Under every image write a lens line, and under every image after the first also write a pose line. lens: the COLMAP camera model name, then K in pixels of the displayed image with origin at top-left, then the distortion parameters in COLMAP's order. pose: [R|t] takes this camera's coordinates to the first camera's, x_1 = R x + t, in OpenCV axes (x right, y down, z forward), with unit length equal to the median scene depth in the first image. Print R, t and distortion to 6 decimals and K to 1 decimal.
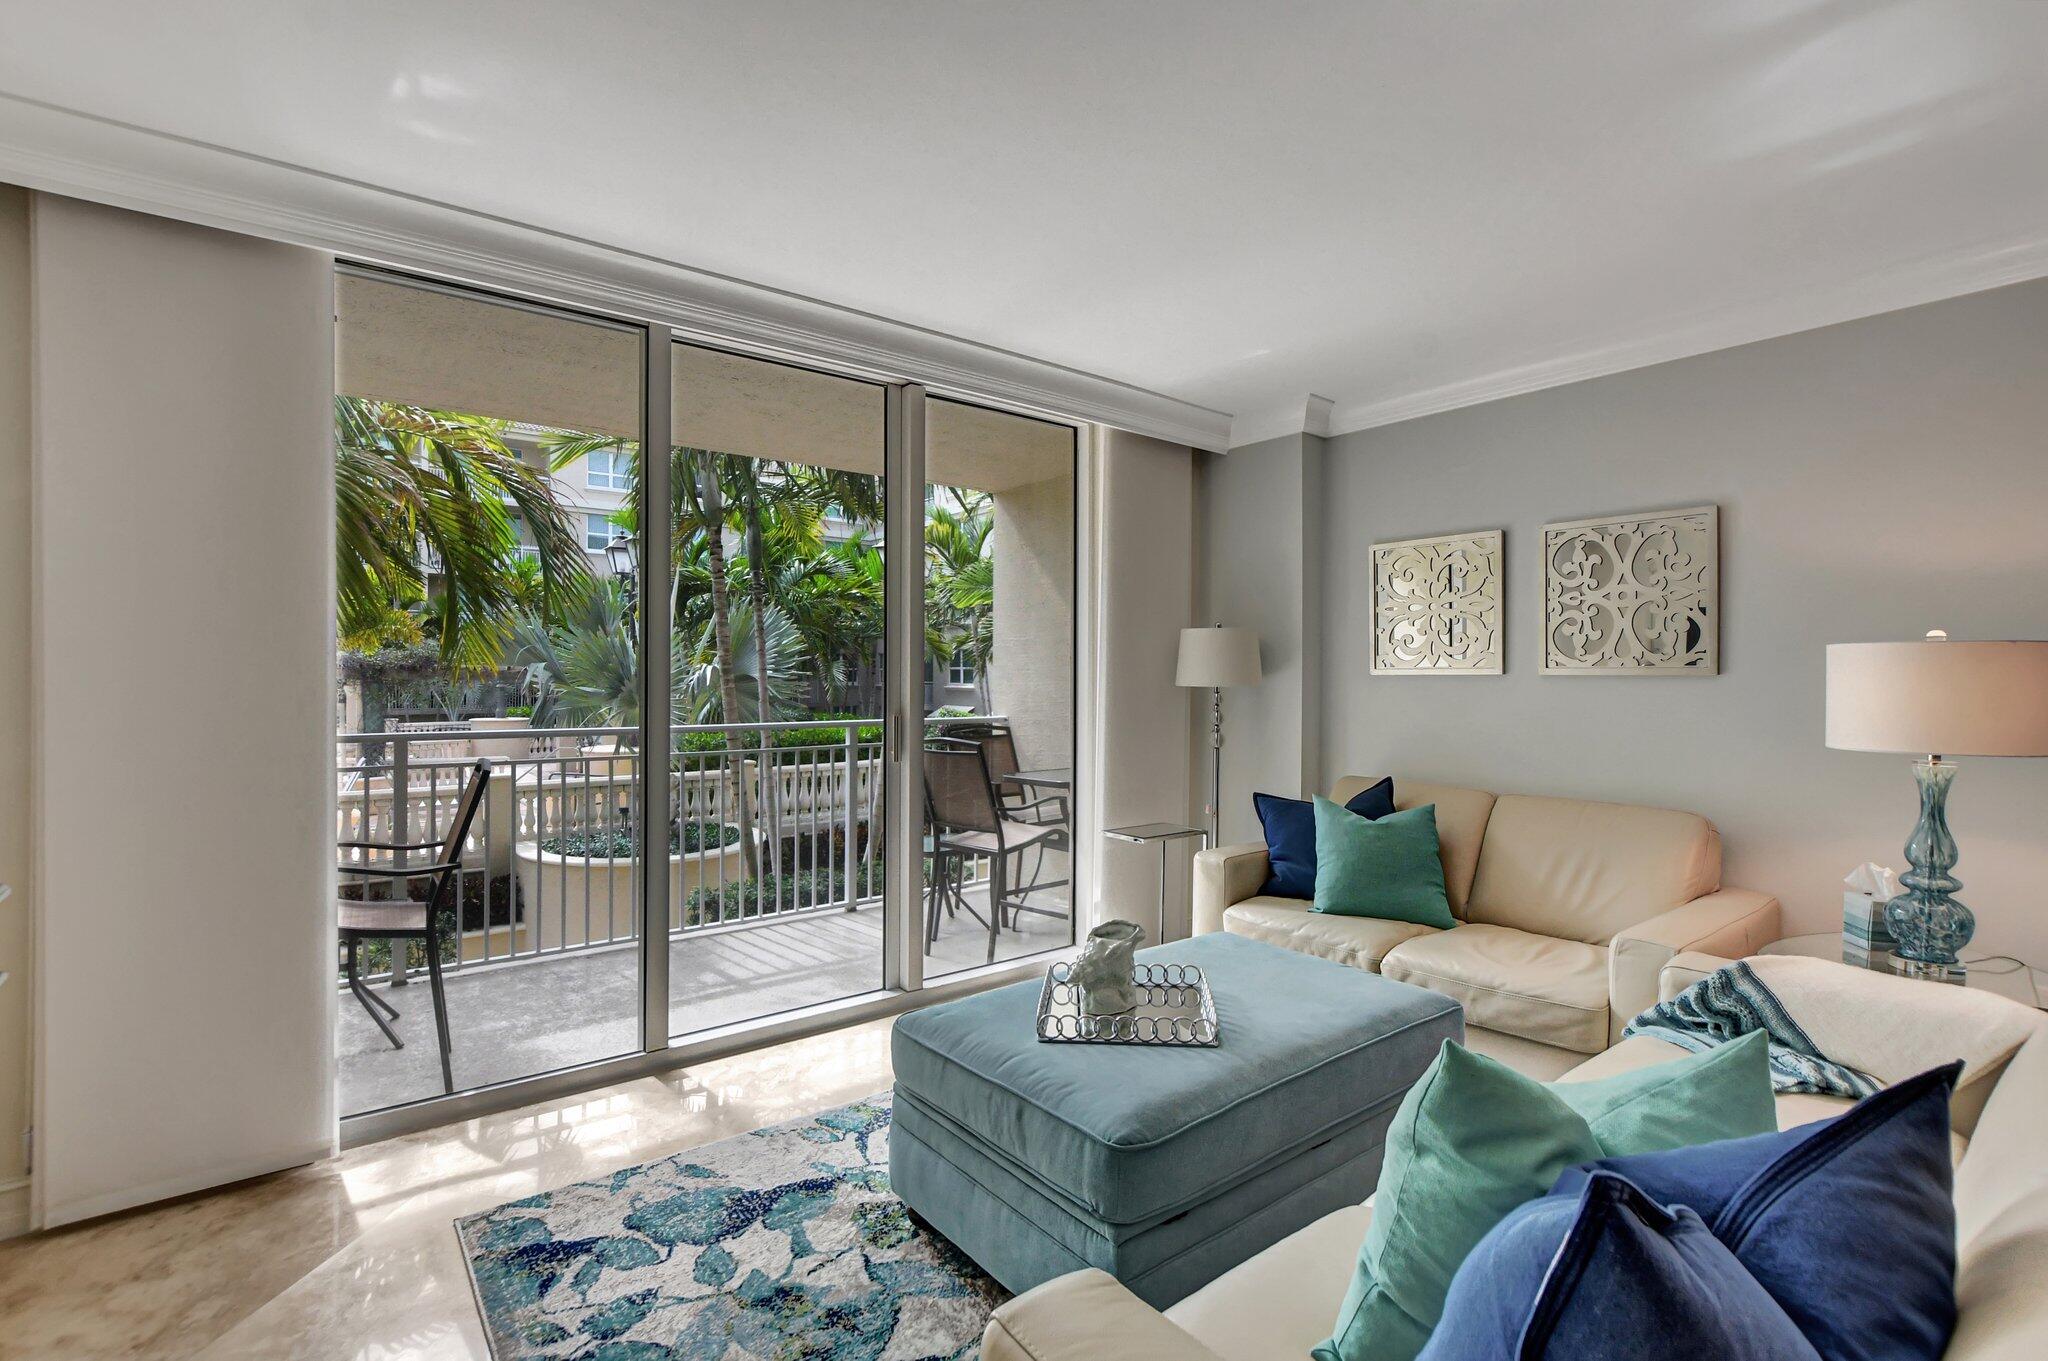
lens RADIAL K [[927.1, 0, 1029.4], [0, 927.1, 682.3], [0, 0, 1]] dist [-0.008384, 0.004686]
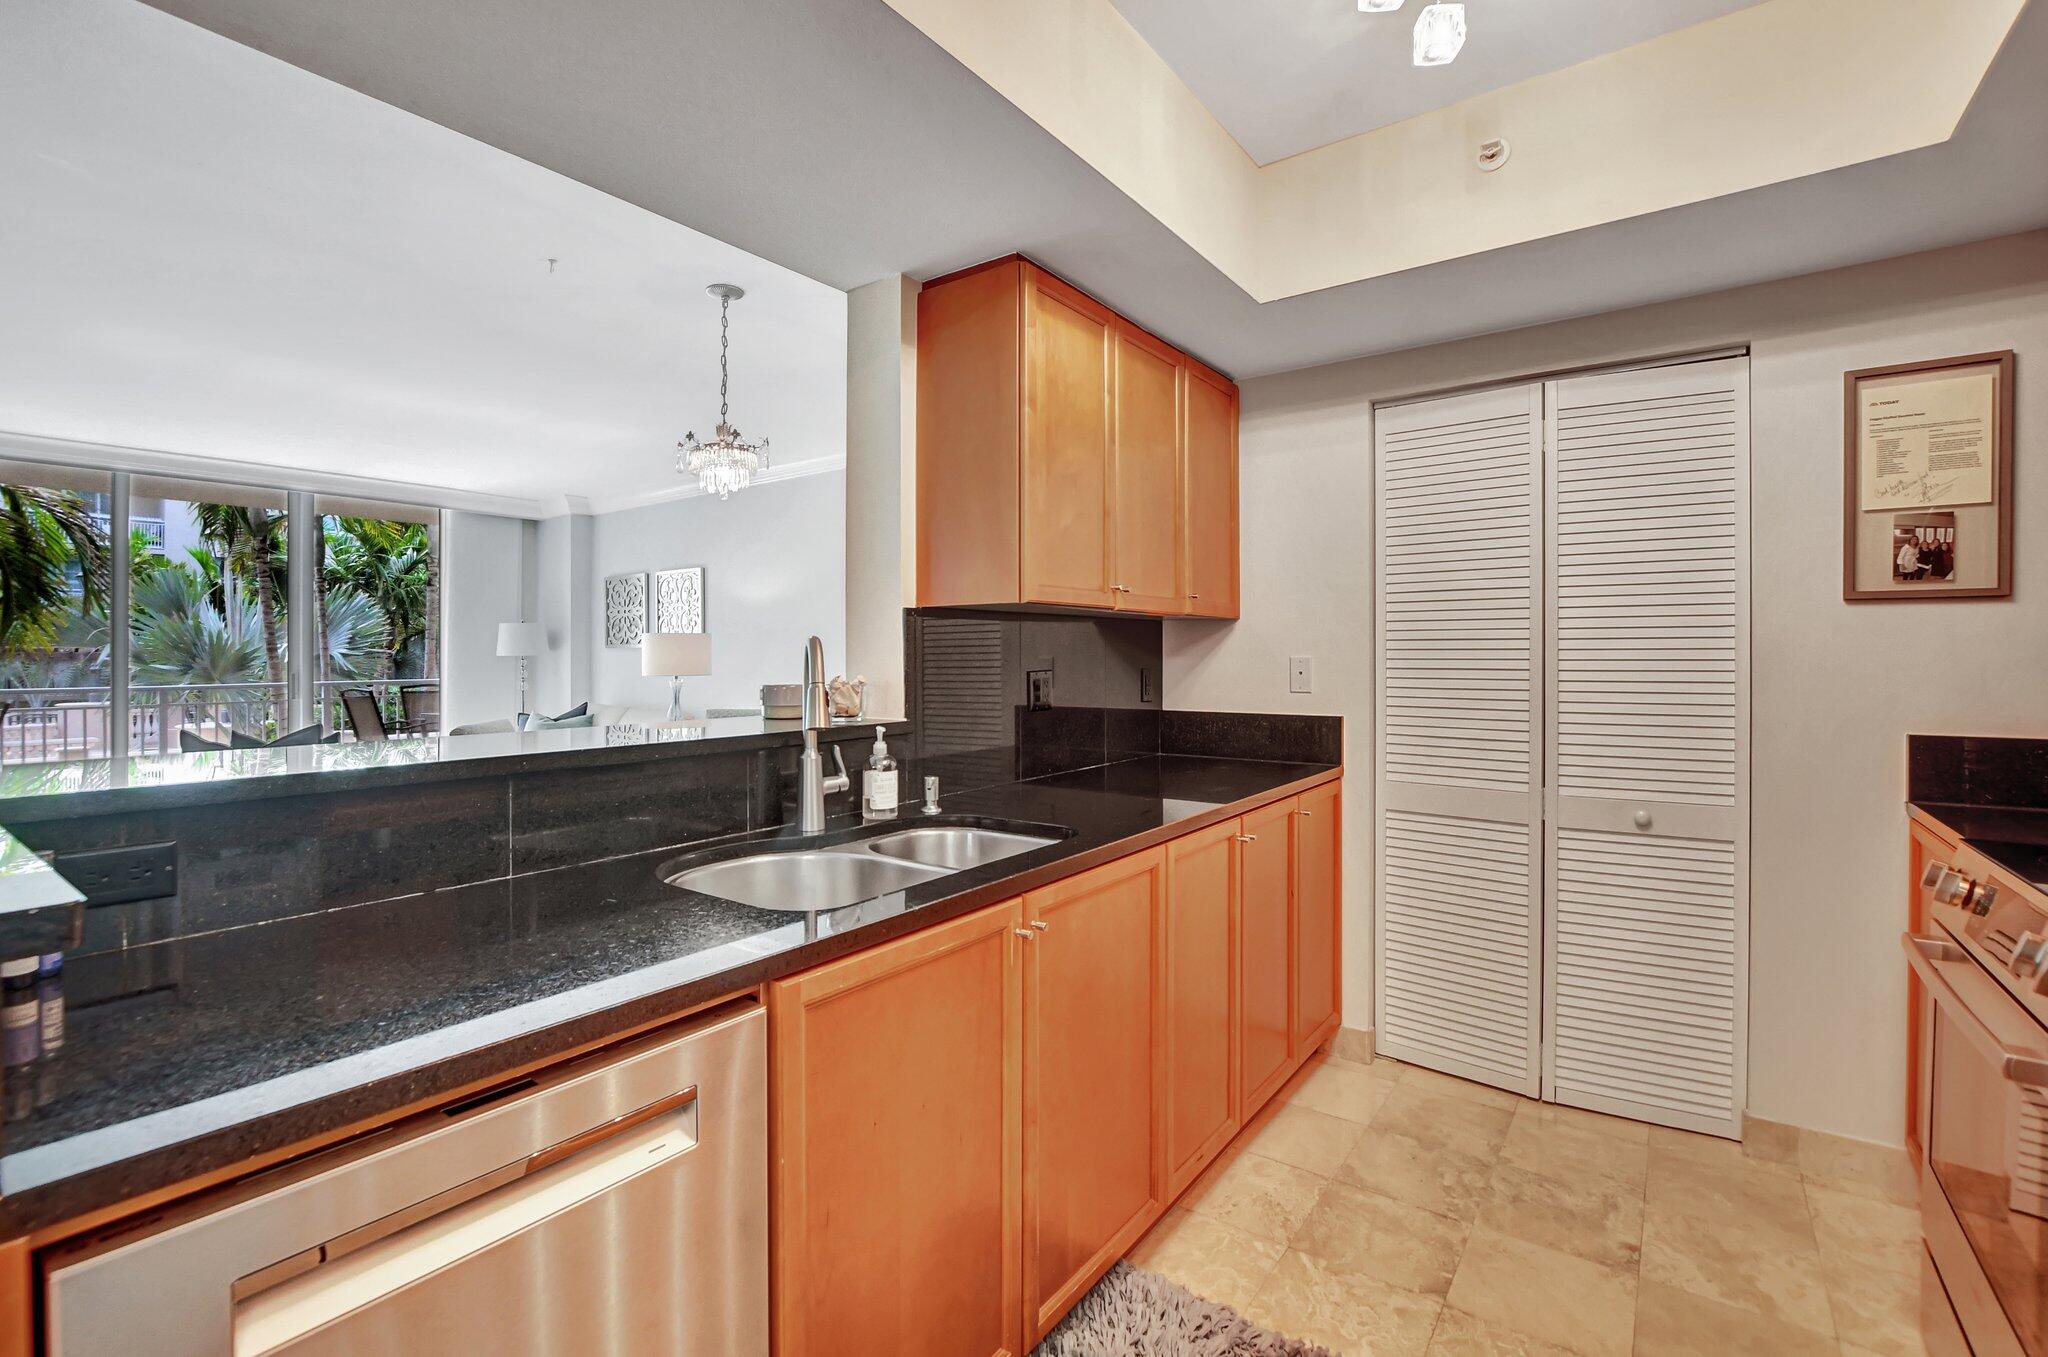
lens RADIAL K [[927.1, 0, 1000.0], [0, 927.1, 650.1], [0, 0, 1]] dist [-0.008384, 0.004686]
pose [[0.971517, -0.009694, 0.236770, 0.446887], [0.011448, 0.999916, -0.006032, 0.010470], [-0.236691, 0.008570, 0.971547, -0.625011]]
